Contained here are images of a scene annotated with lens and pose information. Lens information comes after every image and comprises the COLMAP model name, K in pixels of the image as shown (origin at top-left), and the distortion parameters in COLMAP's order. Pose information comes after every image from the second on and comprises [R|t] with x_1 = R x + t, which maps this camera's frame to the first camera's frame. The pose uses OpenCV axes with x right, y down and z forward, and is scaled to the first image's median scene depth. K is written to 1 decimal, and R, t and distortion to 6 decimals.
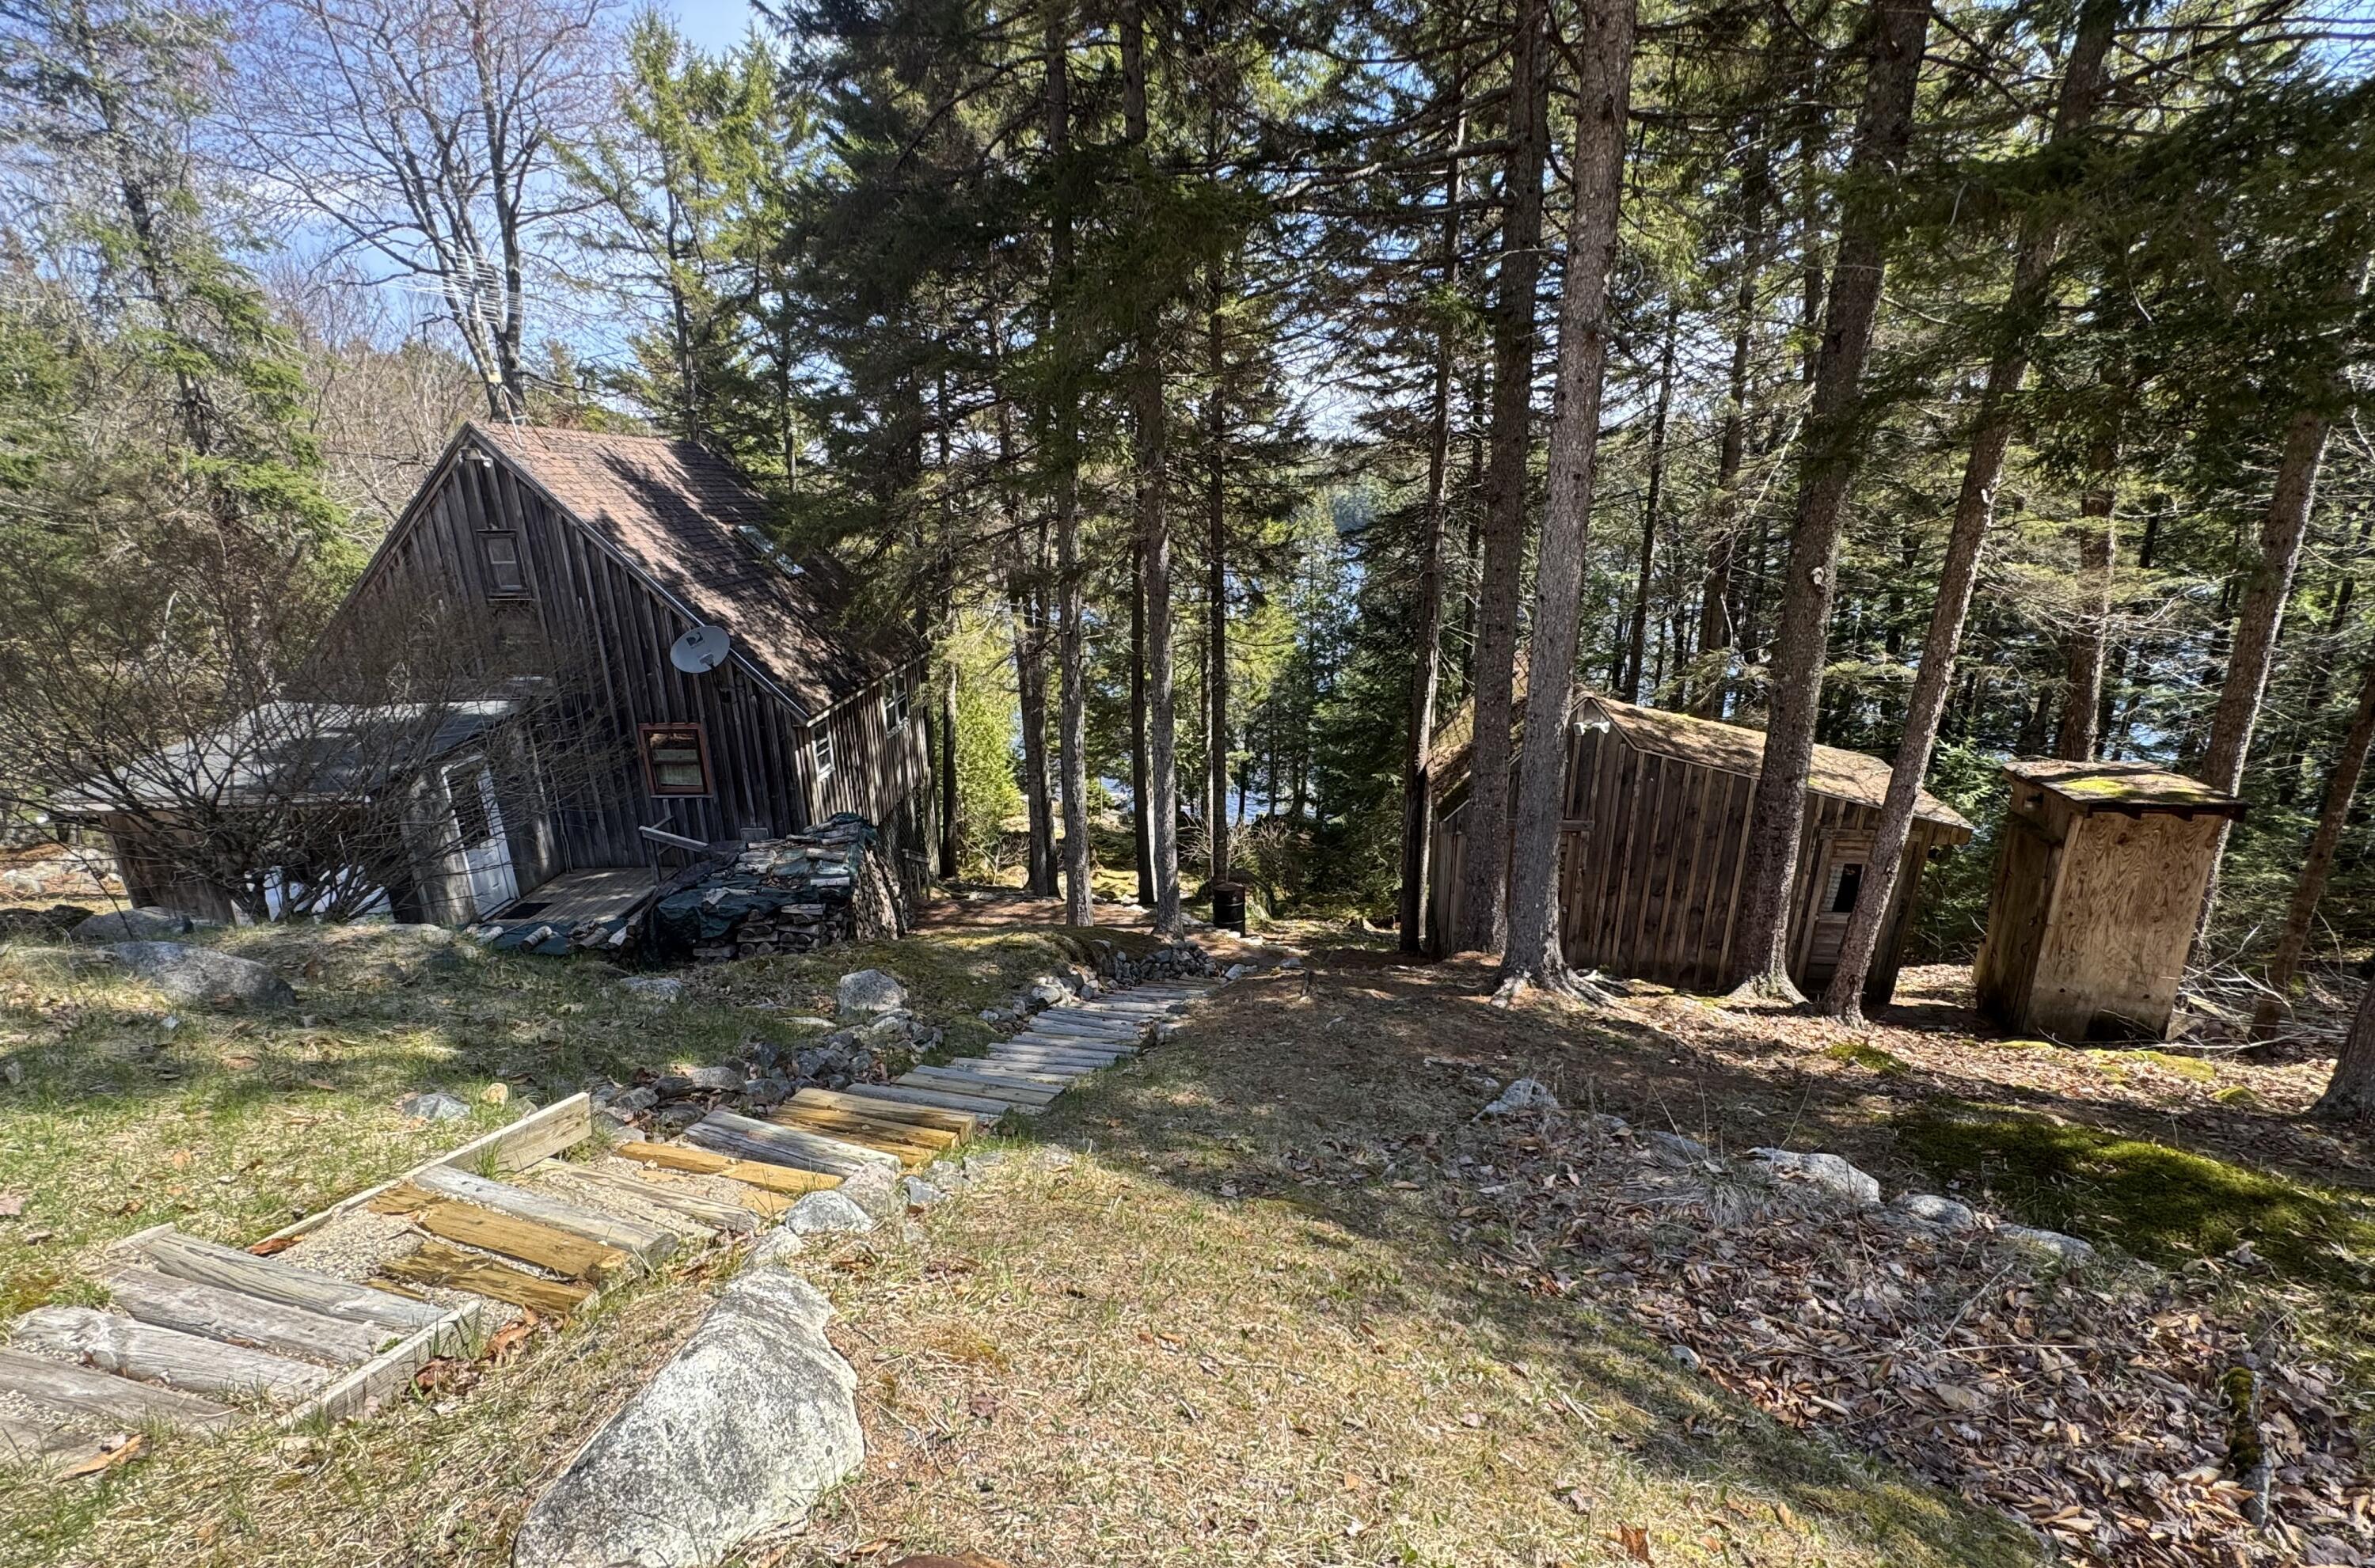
lens RADIAL K [[1087.8, 0, 1190.0], [0, 1087.8, 784.7], [0, 0, 1]] dist [0.000482, 0.000002]
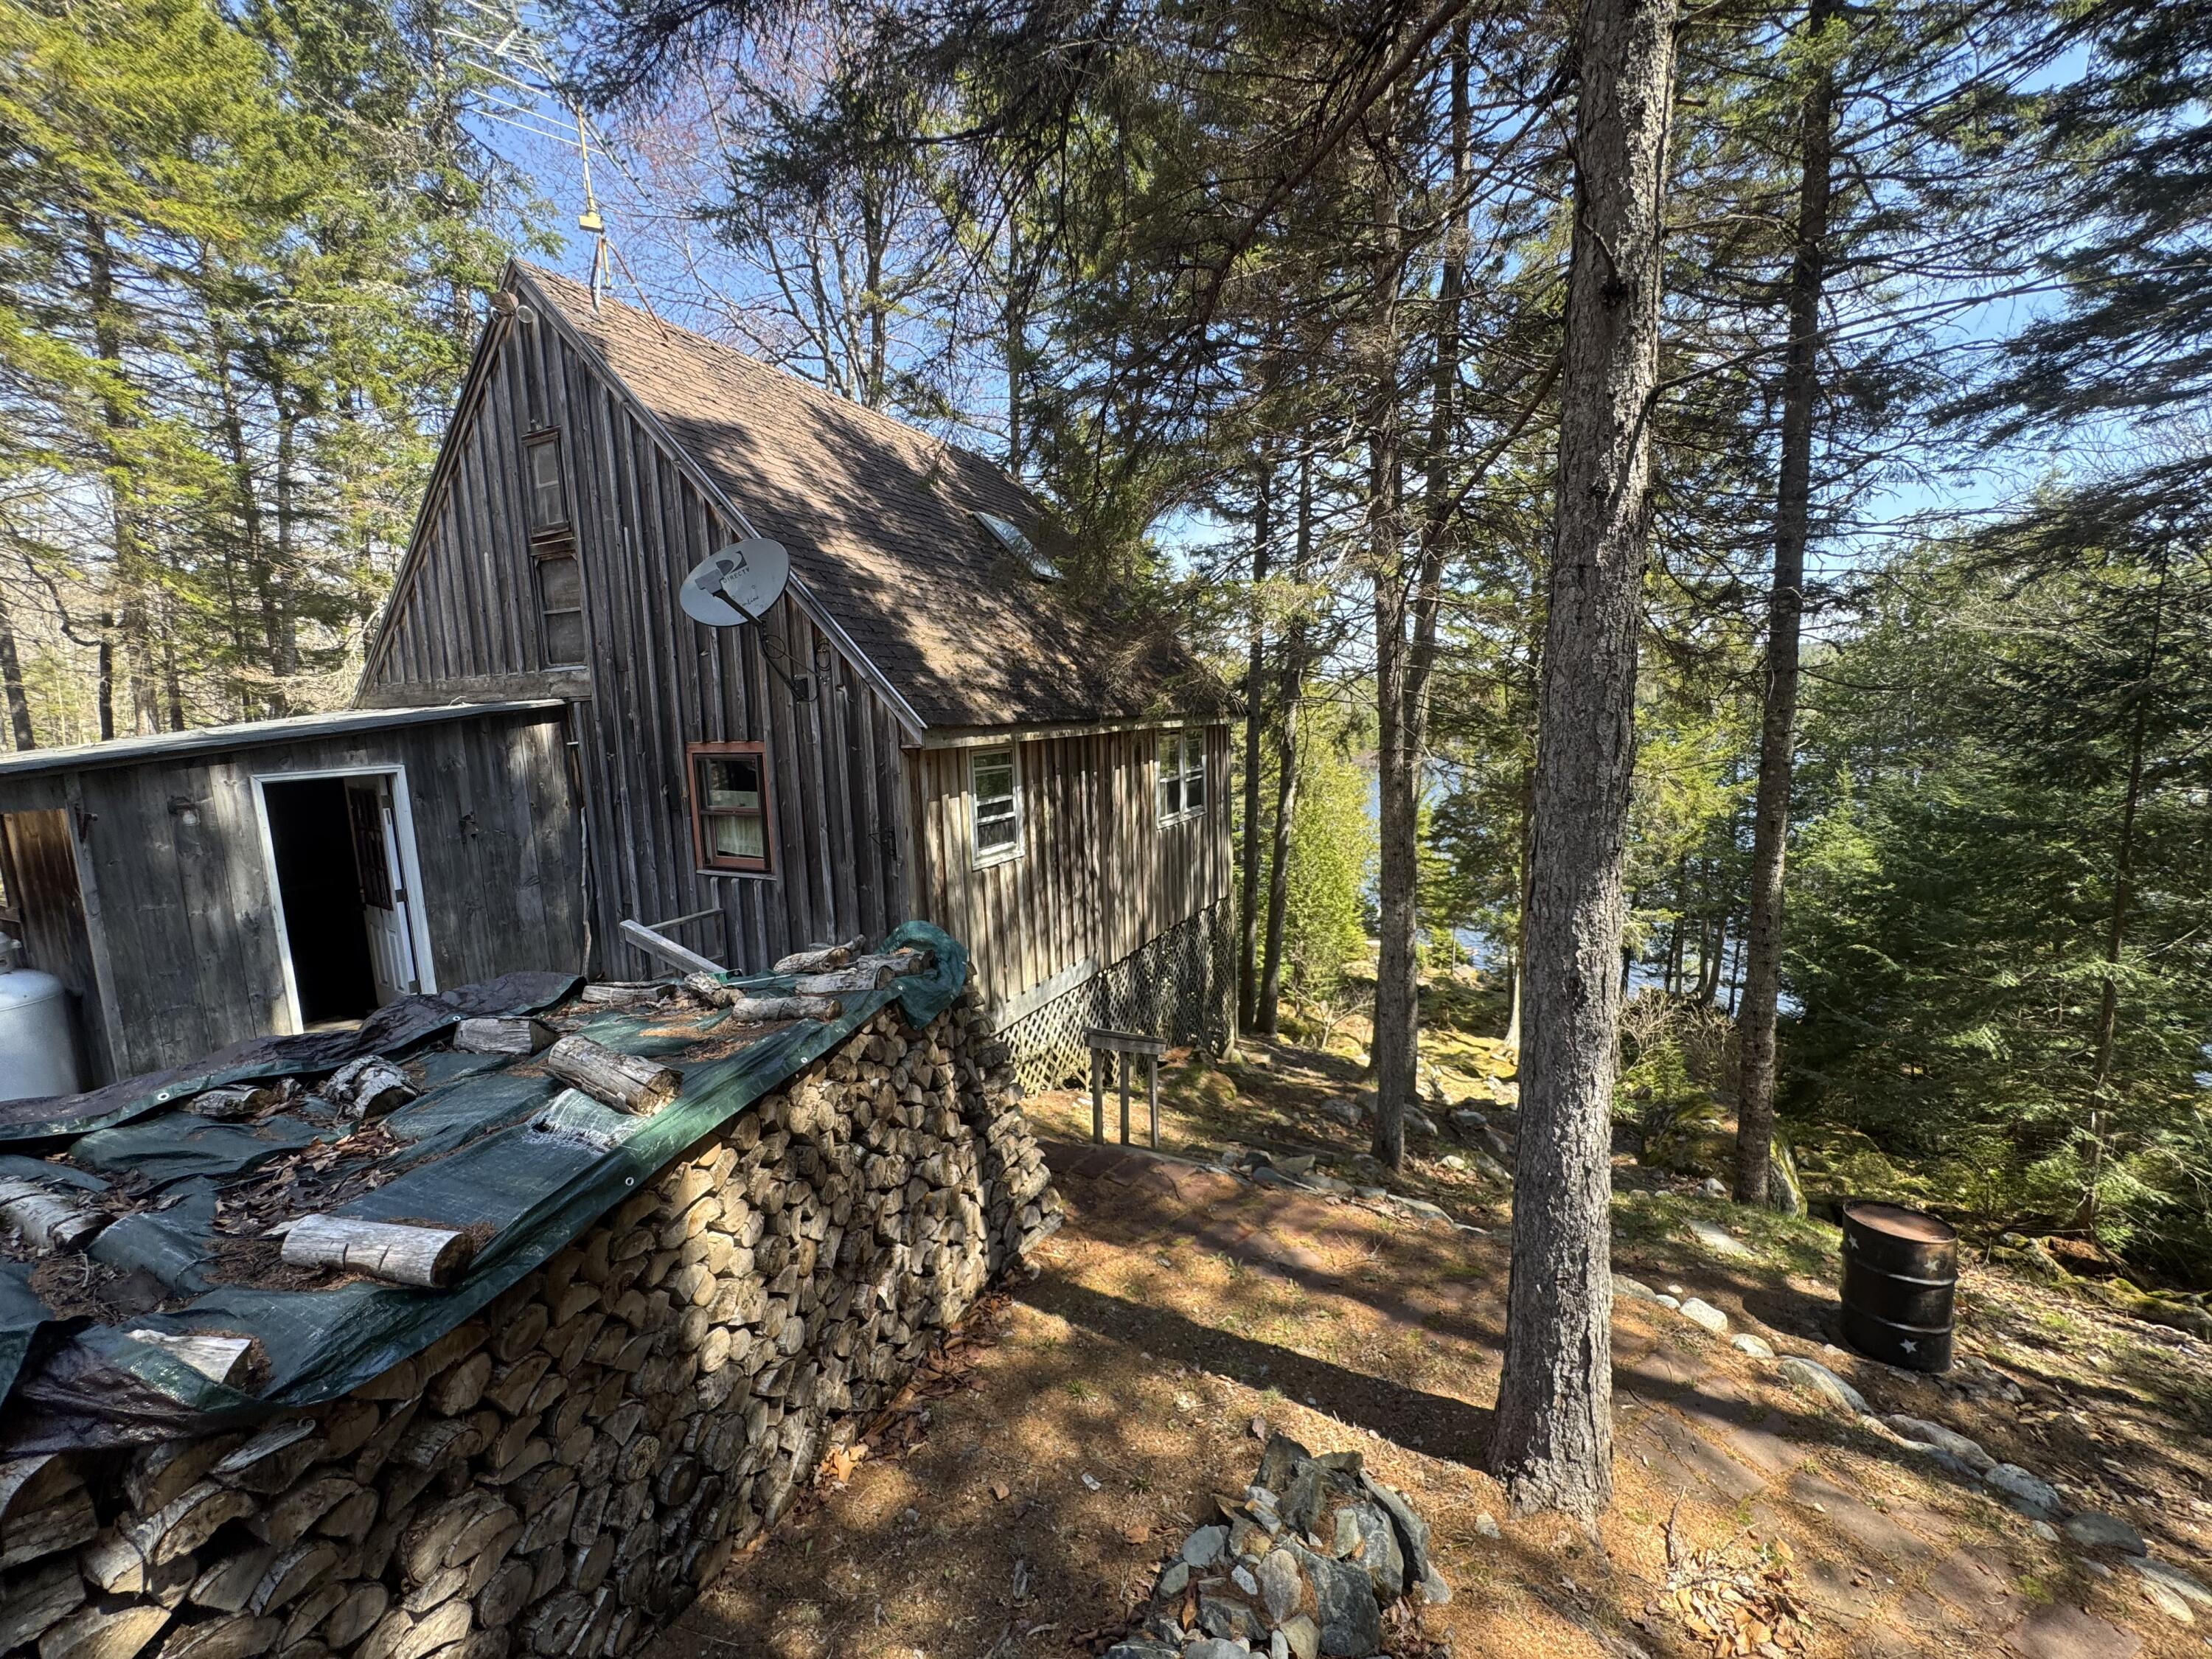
lens RADIAL K [[895.8, 0, 1110.2], [0, 895.8, 829.3], [0, 0, 1]] dist [-0.000113, 0.000150]
pose [[0.904465, 0.037291, -0.424914, -0.040082], [-0.084113, 0.992203, -0.091964, 0.004985], [0.418172, 0.118919, 0.900550, 0.247086]]
